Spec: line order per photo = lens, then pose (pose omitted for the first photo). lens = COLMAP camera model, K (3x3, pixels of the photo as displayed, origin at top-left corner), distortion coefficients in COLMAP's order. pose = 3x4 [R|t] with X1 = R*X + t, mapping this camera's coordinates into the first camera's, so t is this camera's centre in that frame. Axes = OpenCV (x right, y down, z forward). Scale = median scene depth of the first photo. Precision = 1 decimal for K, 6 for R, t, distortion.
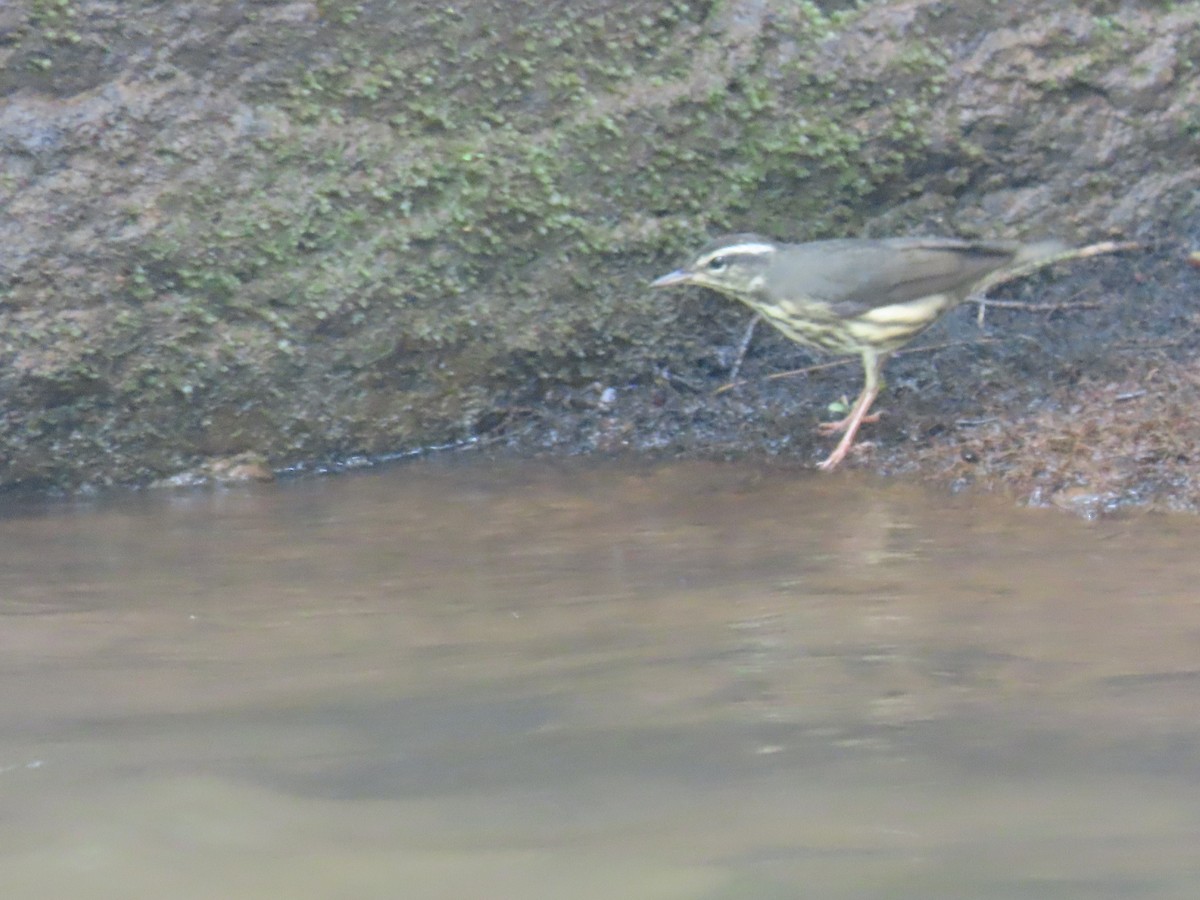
lens RADIAL K [[928.4, 0, 599.2], [0, 928.4, 442.3], [0, 0, 1]] dist [-0.007903, 0.002474]
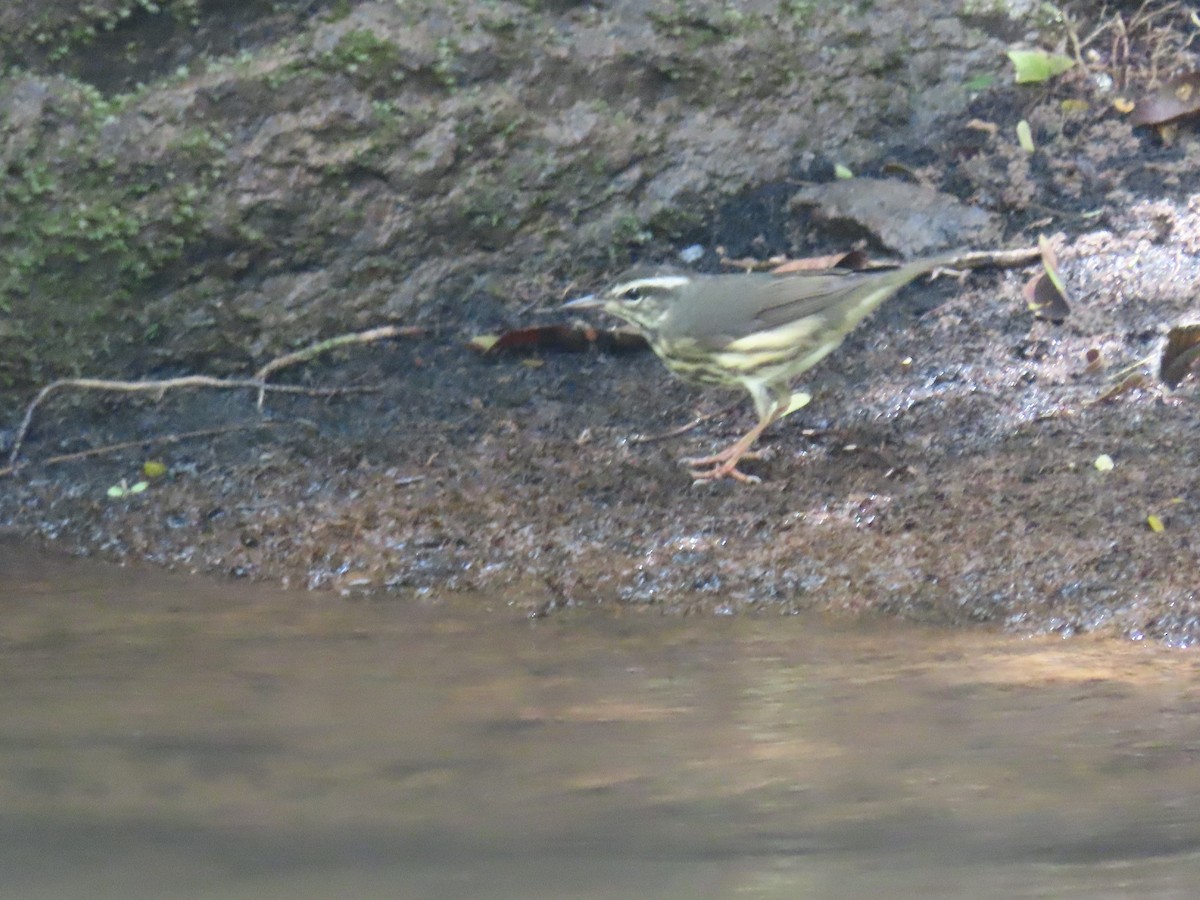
lens RADIAL K [[869.5, 0, 600.8], [0, 869.5, 458.7], [0, 0, 1]] dist [-0.002901, -0.003009]
pose [[0.999988, 0.003871, 0.003089, 0.777041], [-0.003880, 0.999988, 0.003098, -0.077770], [-0.003077, -0.003110, 0.999990, 0.060889]]
